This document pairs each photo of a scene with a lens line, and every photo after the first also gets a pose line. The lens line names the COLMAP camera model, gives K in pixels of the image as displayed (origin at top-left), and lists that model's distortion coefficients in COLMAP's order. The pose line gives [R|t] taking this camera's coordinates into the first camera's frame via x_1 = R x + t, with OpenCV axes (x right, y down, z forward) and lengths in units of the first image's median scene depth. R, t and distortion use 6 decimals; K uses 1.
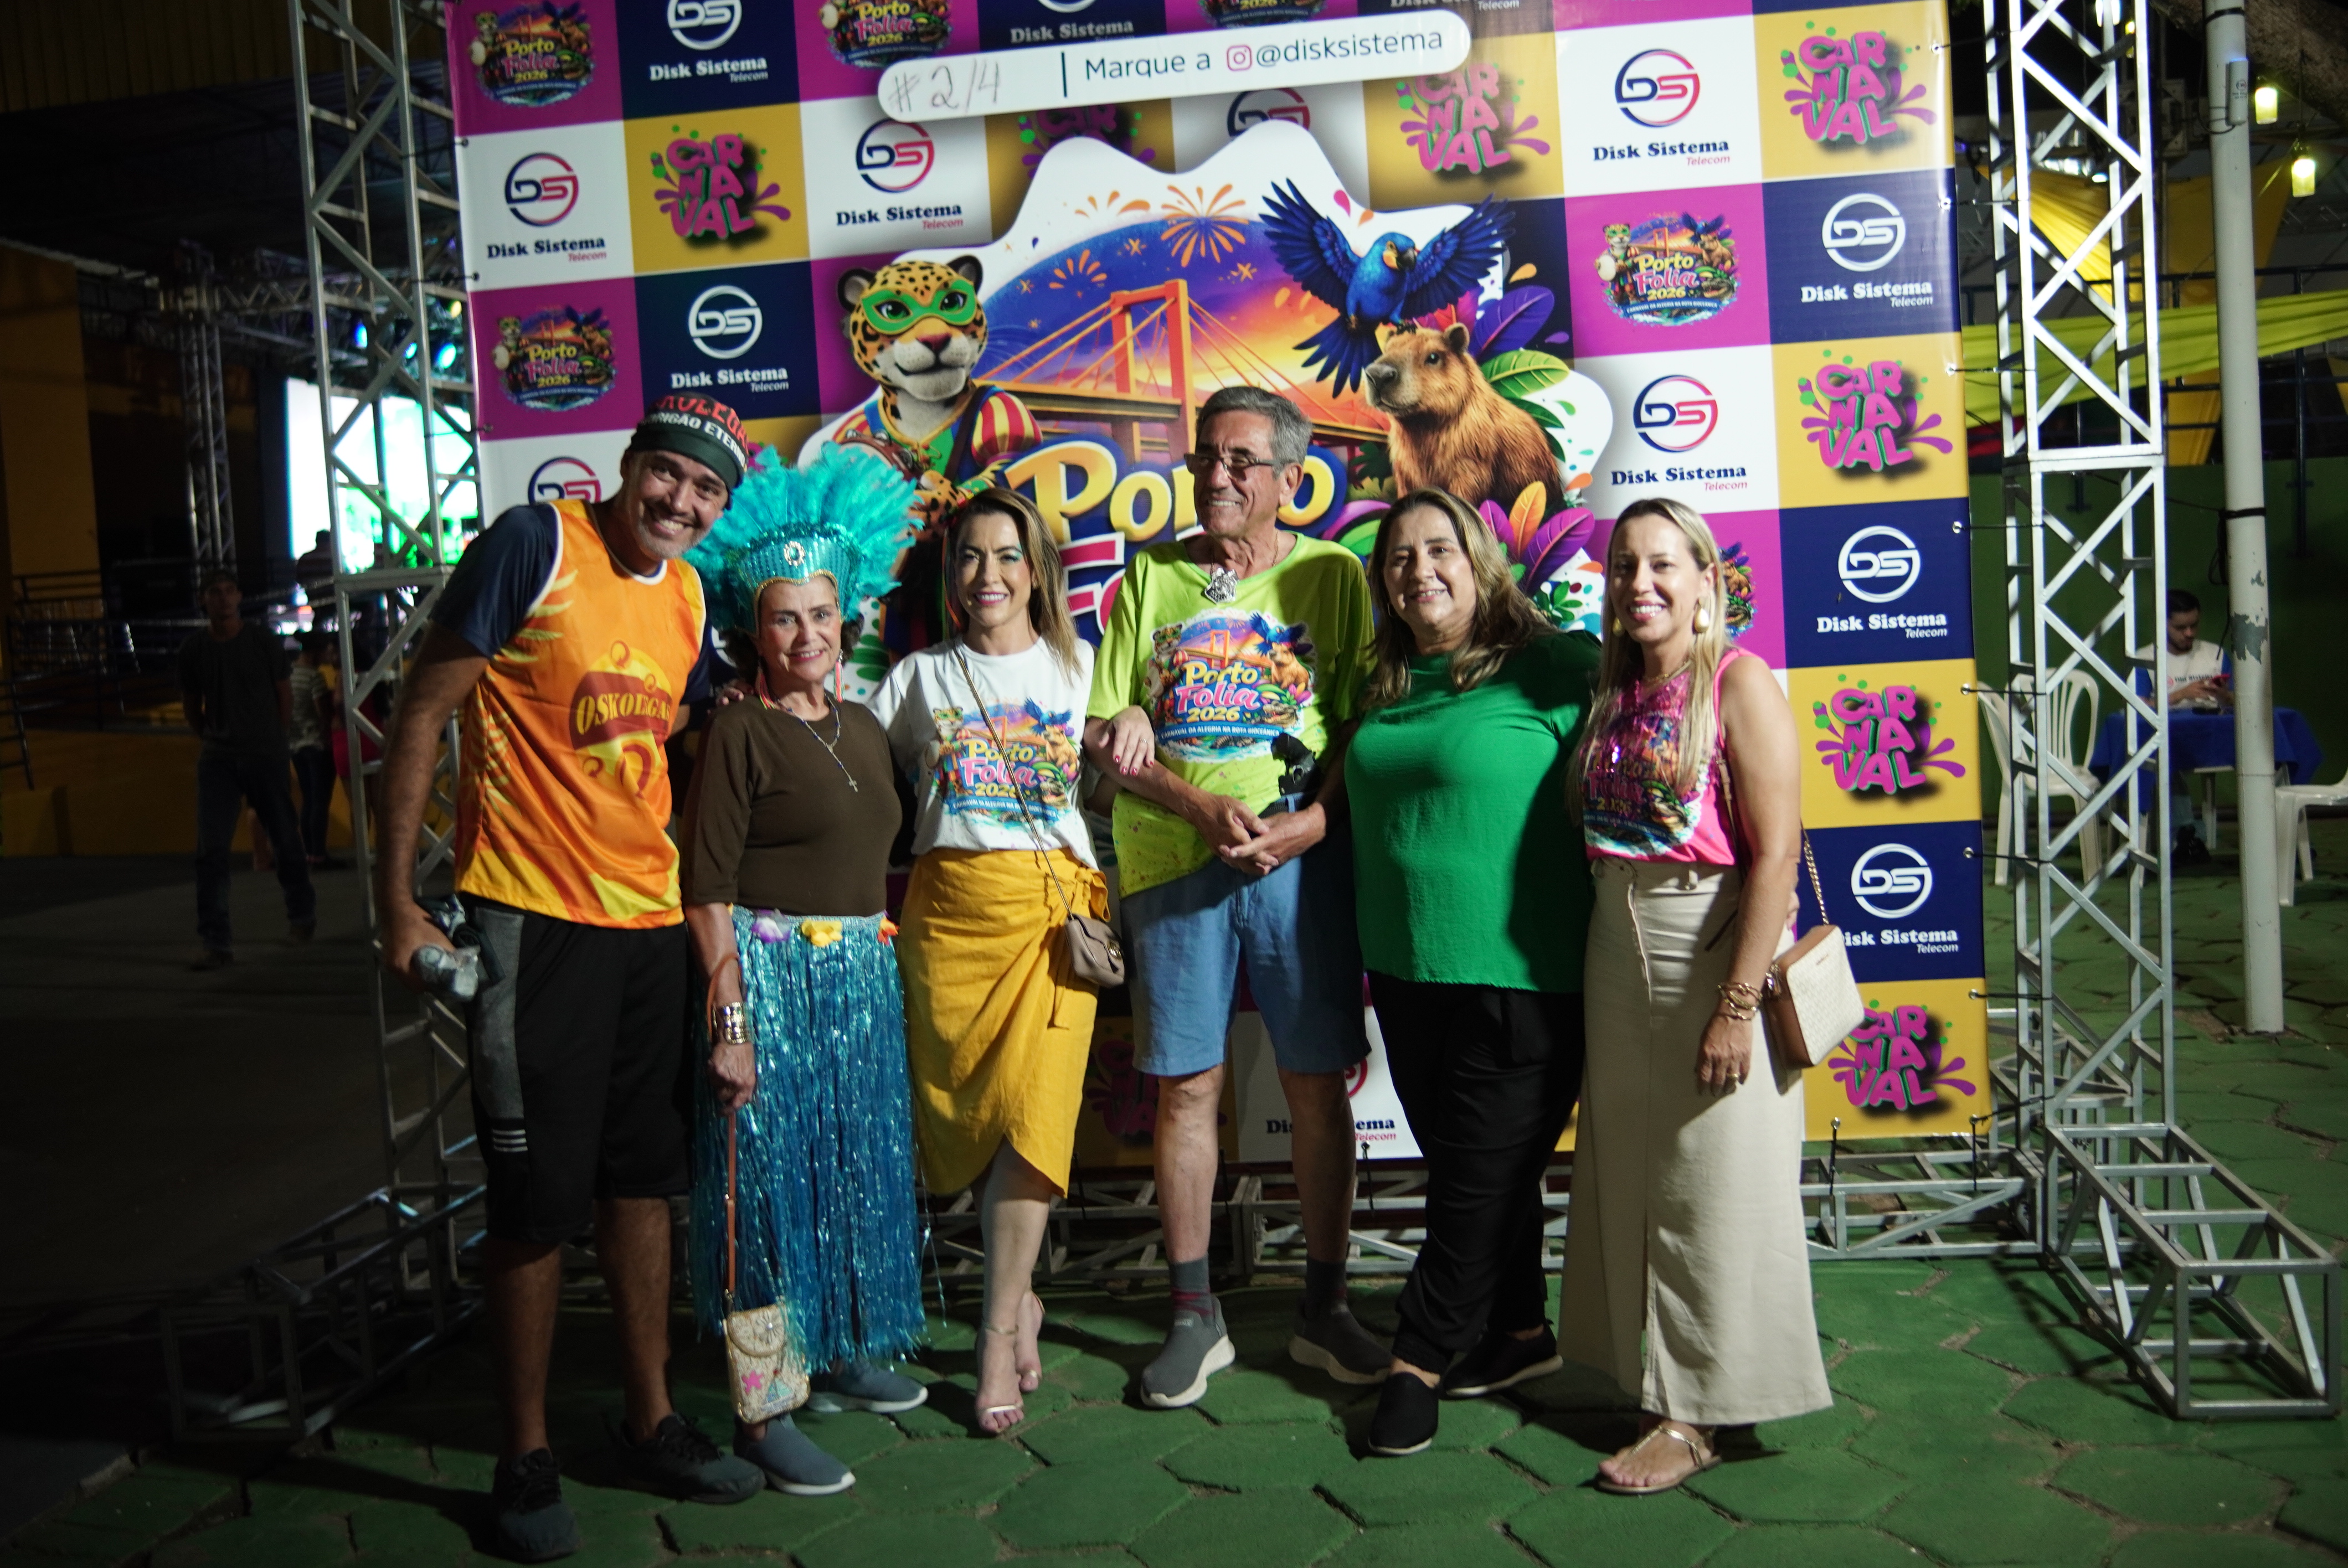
lens RADIAL K [[2358.7, 0, 1161.3], [0, 2358.7, 761.9], [0, 0, 1]] dist [-0.141133, 0.173028]
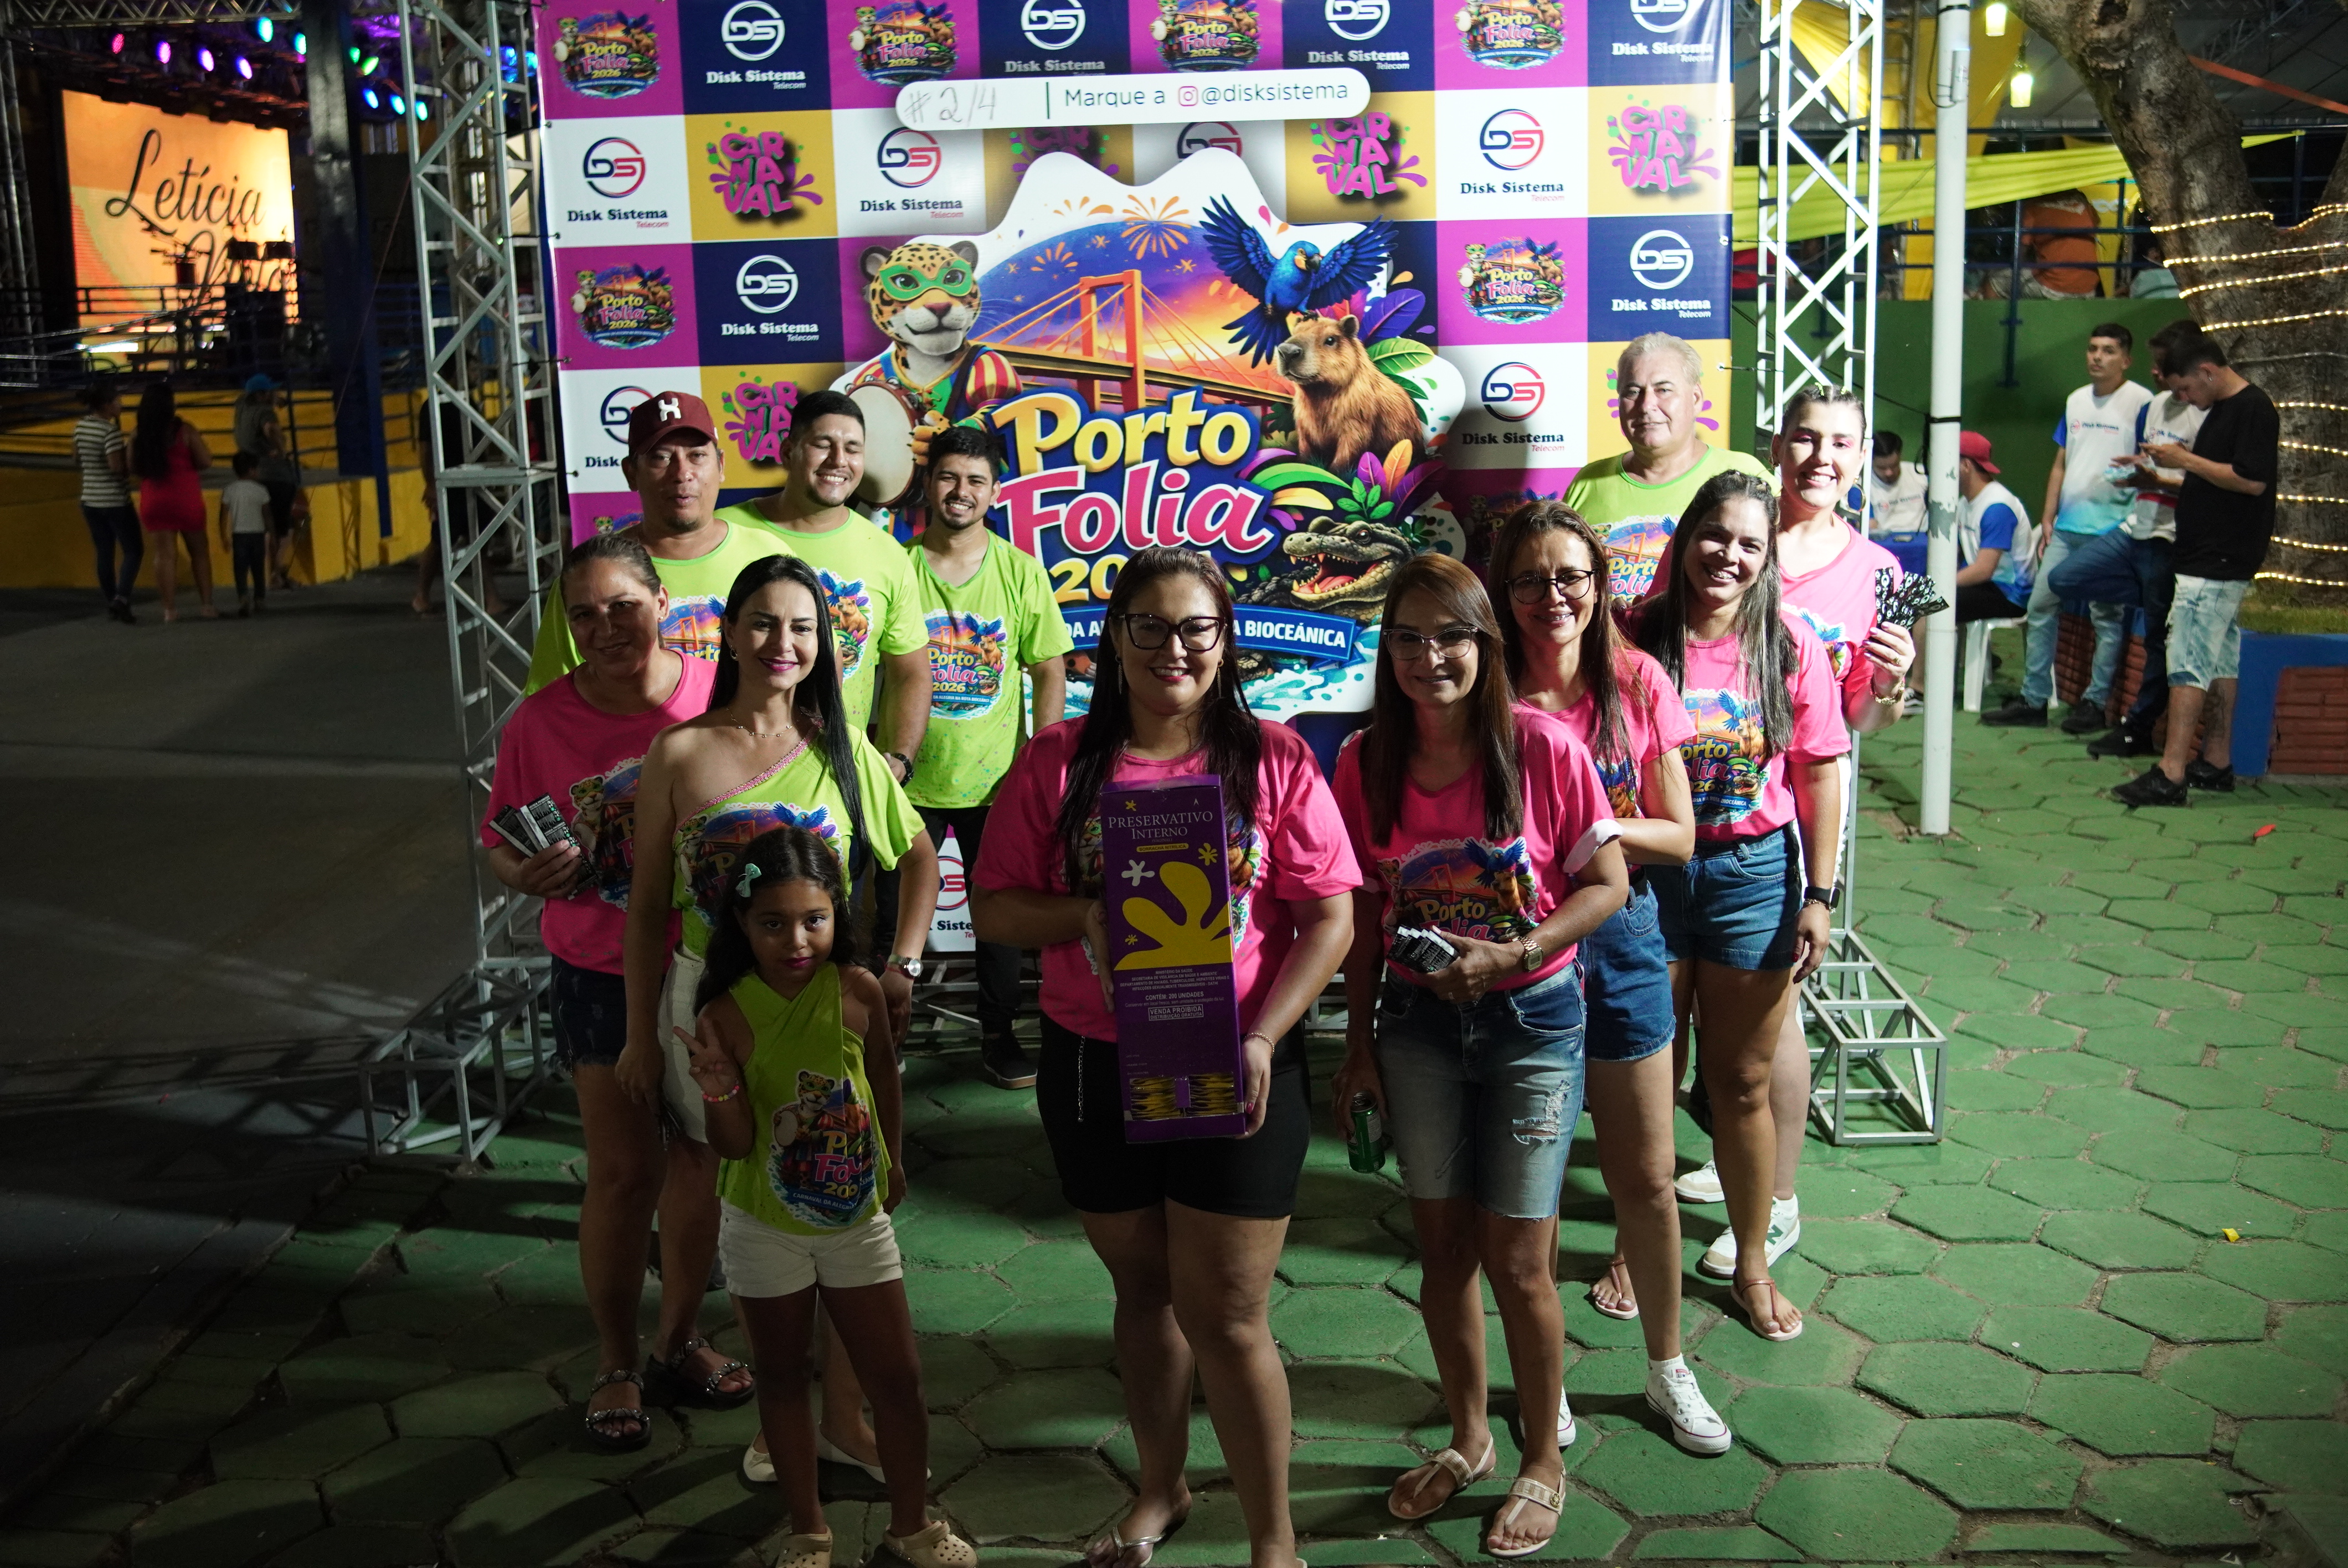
lens RADIAL K [[2358.7, 0, 1161.3], [0, 2358.7, 761.9], [0, 0, 1]] dist [-0.141133, 0.173028]
pose [[0.994202, 0.012259, 0.106830, -0.111674], [-0.025765, 0.991699, 0.125976, -0.101542], [-0.104398, -0.127998, 0.986264, -0.296467]]
